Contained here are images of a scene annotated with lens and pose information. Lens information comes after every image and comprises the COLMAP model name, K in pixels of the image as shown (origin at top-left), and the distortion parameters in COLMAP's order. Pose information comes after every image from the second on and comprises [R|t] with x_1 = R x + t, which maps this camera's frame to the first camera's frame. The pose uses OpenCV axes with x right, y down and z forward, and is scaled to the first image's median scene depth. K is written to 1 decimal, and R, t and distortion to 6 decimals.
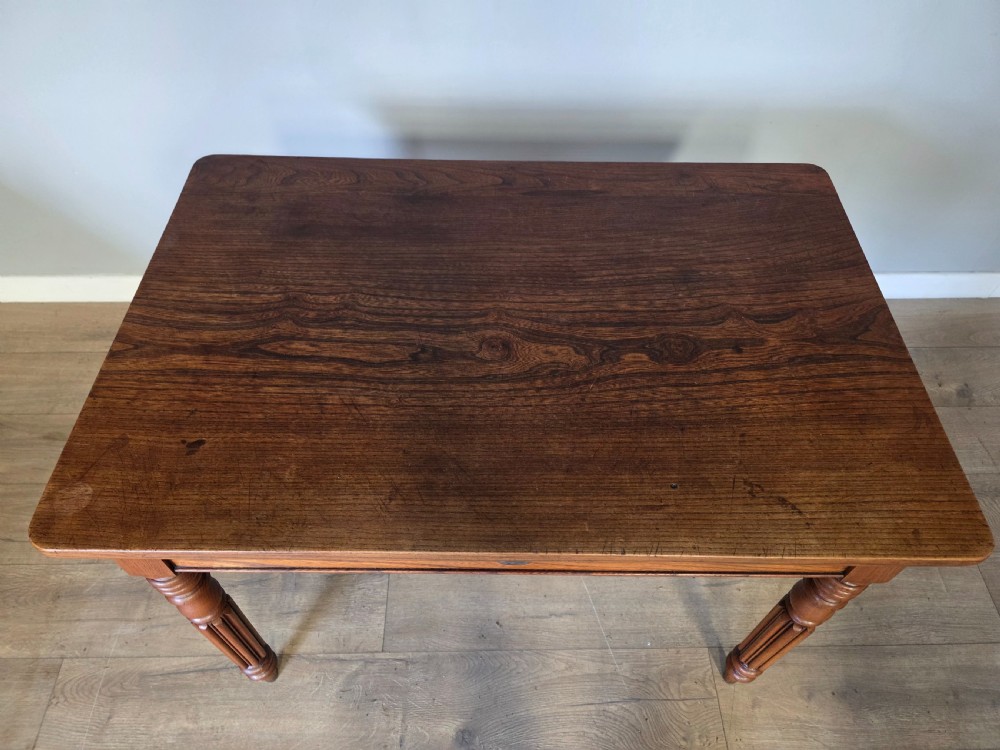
lens RADIAL K [[689.4, 0, 500.2], [0, 689.4, 369.6], [0, 0, 1]] dist [0.055836, -0.063452]
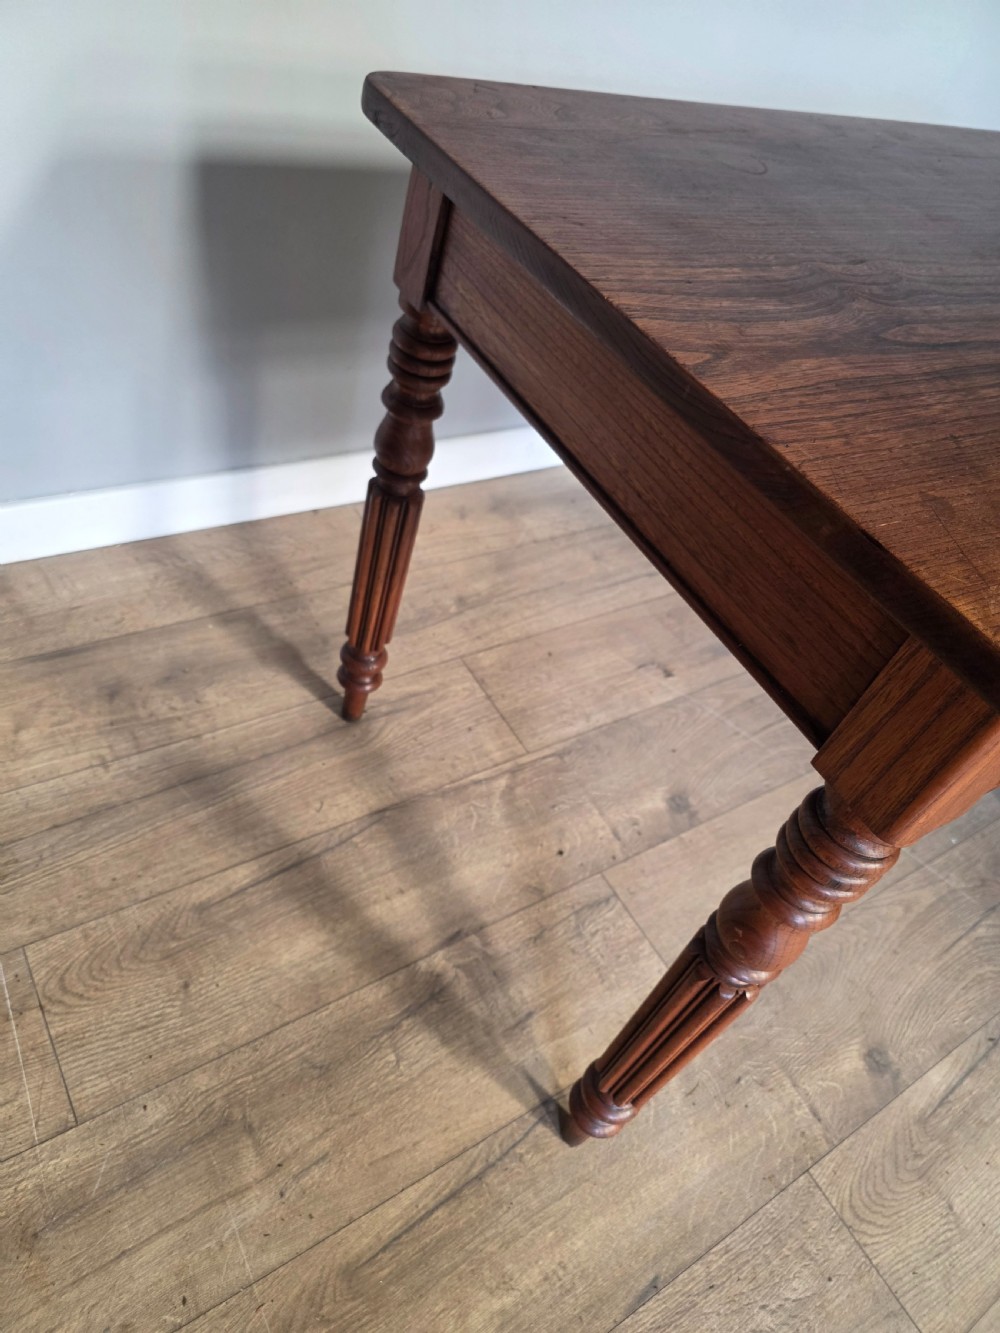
lens RADIAL K [[919.0, 0, 504.6], [0, 919.0, 670.8], [0, 0, 1]] dist [0.055836, -0.063452]
pose [[0.831339, -0.252899, 0.494891, -0.652472], [0.268666, 0.962382, 0.040480, 0.065245], [-0.486511, 0.099308, 0.868012, 0.399286]]
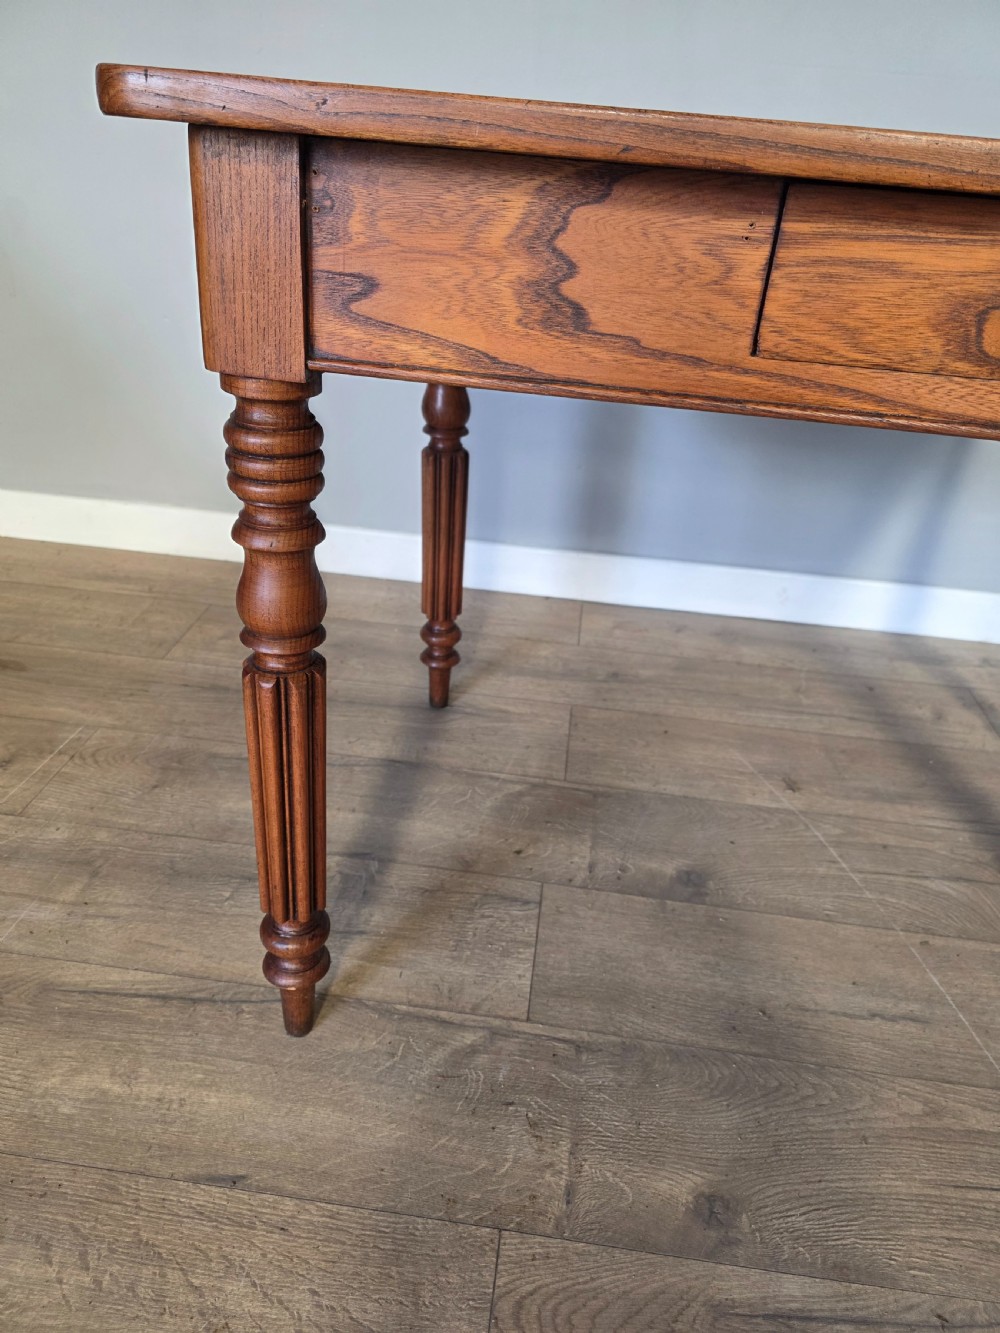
lens RADIAL K [[919.0, 0, 506.6], [0, 919.0, 657.5], [0, 0, 1]] dist [0.055836, -0.063452]
pose [[0.990300, 0.109830, -0.085105, -0.166434], [-0.134769, 0.908291, -0.396035, 0.459729], [0.033803, 0.403663, 0.914283, 0.330486]]
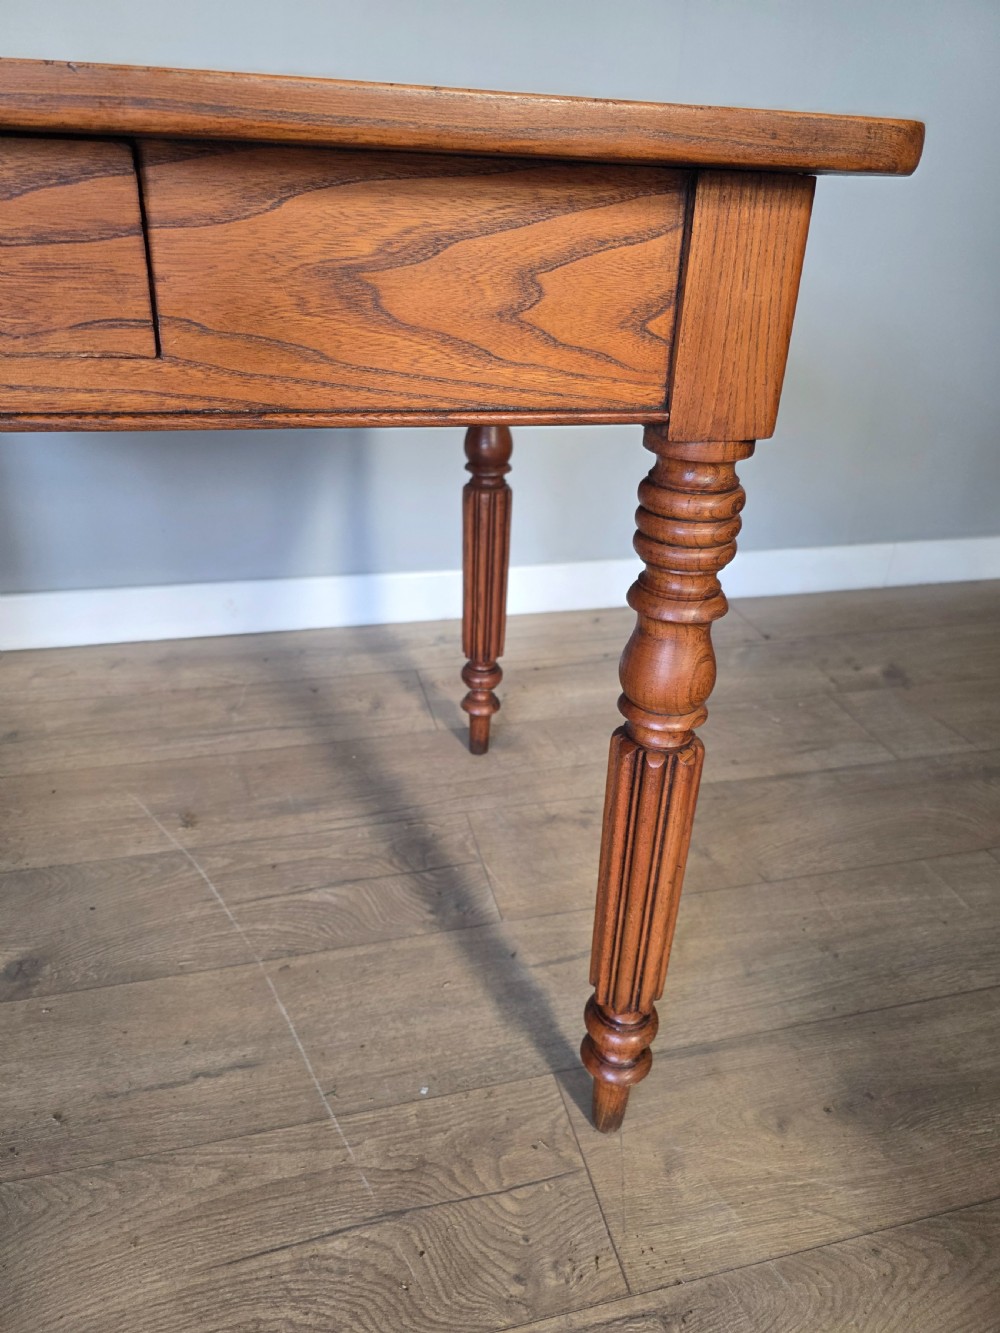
lens RADIAL K [[919.0, 0, 512.4], [0, 919.0, 659.2], [0, 0, 1]] dist [0.055836, -0.063452]
pose [[0.971702, -0.083693, 0.220885, 0.173639], [0.168073, 0.902038, -0.397592, 0.420801], [-0.165971, 0.423466, 0.890578, 0.381280]]
